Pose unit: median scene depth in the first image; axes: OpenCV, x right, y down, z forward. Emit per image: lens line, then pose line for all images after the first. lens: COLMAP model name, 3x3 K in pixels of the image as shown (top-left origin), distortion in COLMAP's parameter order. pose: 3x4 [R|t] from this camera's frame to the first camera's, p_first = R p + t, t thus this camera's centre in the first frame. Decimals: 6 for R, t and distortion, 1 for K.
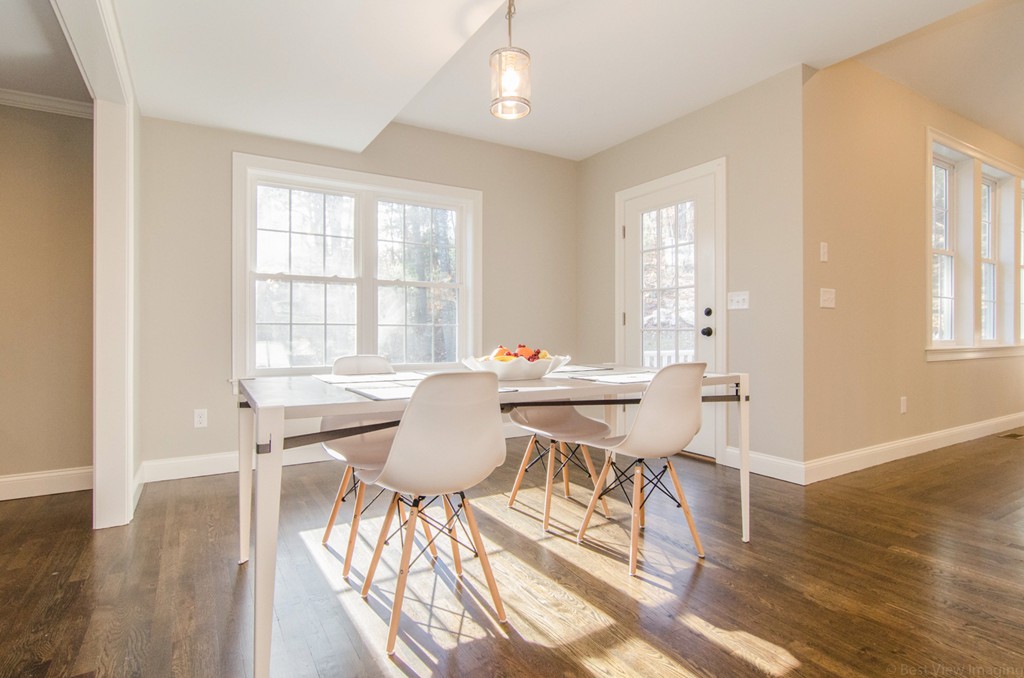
lens RADIAL K [[522.3, 0, 504.9], [0, 522.3, 334.4], [0, 0, 1]] dist [-0.005197, 0.000306]
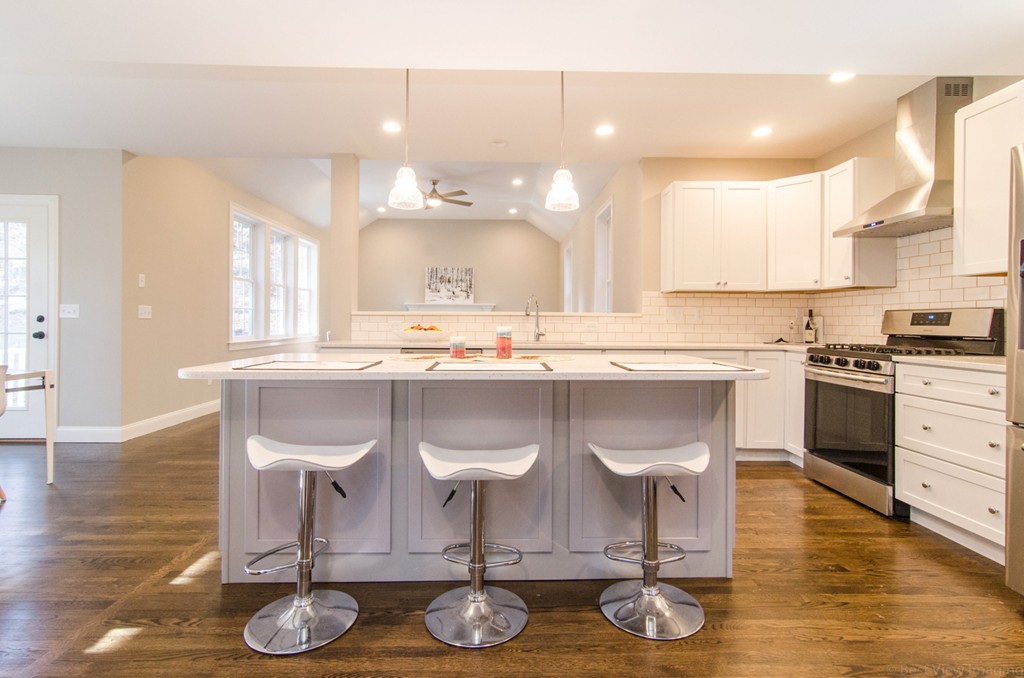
lens RADIAL K [[495.2, 0, 513.1], [0, 495.2, 319.3], [0, 0, 1]] dist [0.005158, 0.003825]
pose [[0.497857, 0.006956, 0.867231, -0.071585], [-0.004759, 0.999975, -0.005289, -0.042856], [-0.867246, -0.001494, 0.497877, -0.549118]]
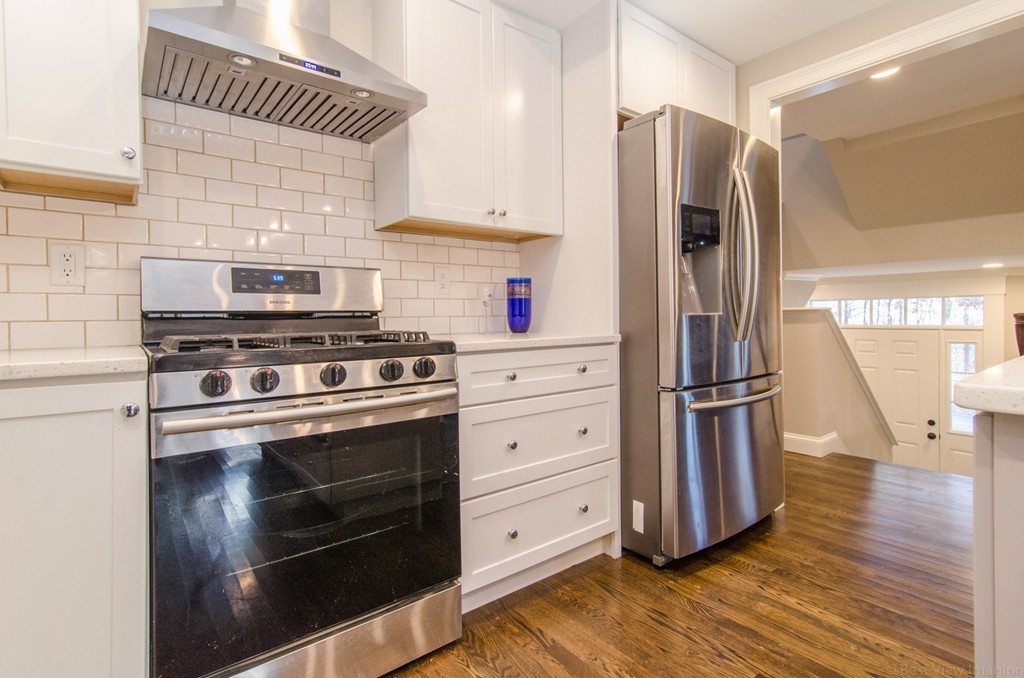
lens RADIAL K [[495.2, 0, 509.5], [0, 495.2, 316.6], [0, 0, 1]] dist [0.005158, 0.003825]
pose [[-0.993047, 0.011847, -0.117123, 0.886794], [0.011475, 0.999927, 0.003851, -0.017181], [0.117160, 0.002480, -0.993110, -0.251545]]
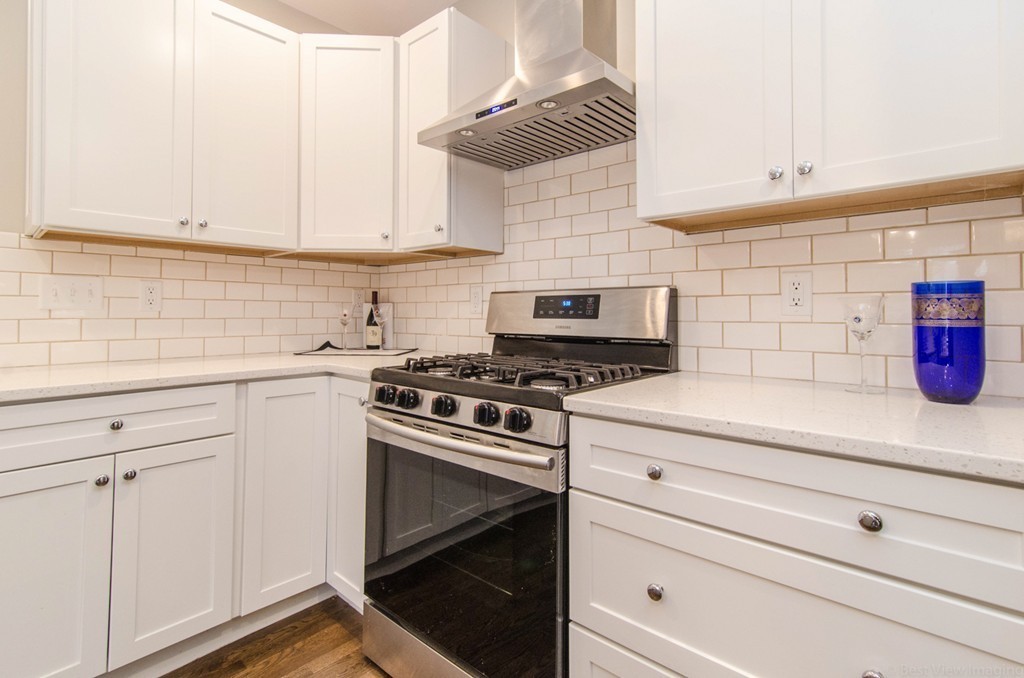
lens RADIAL K [[495.2, 0, 512.4], [0, 495.2, 301.3], [0, 0, 1]] dist [0.005158, 0.003825]
pose [[-0.297252, 0.021335, 0.954561, 0.597709], [0.000651, 0.999755, -0.022143, -0.046203], [-0.954799, -0.005961, -0.297193, -0.552930]]
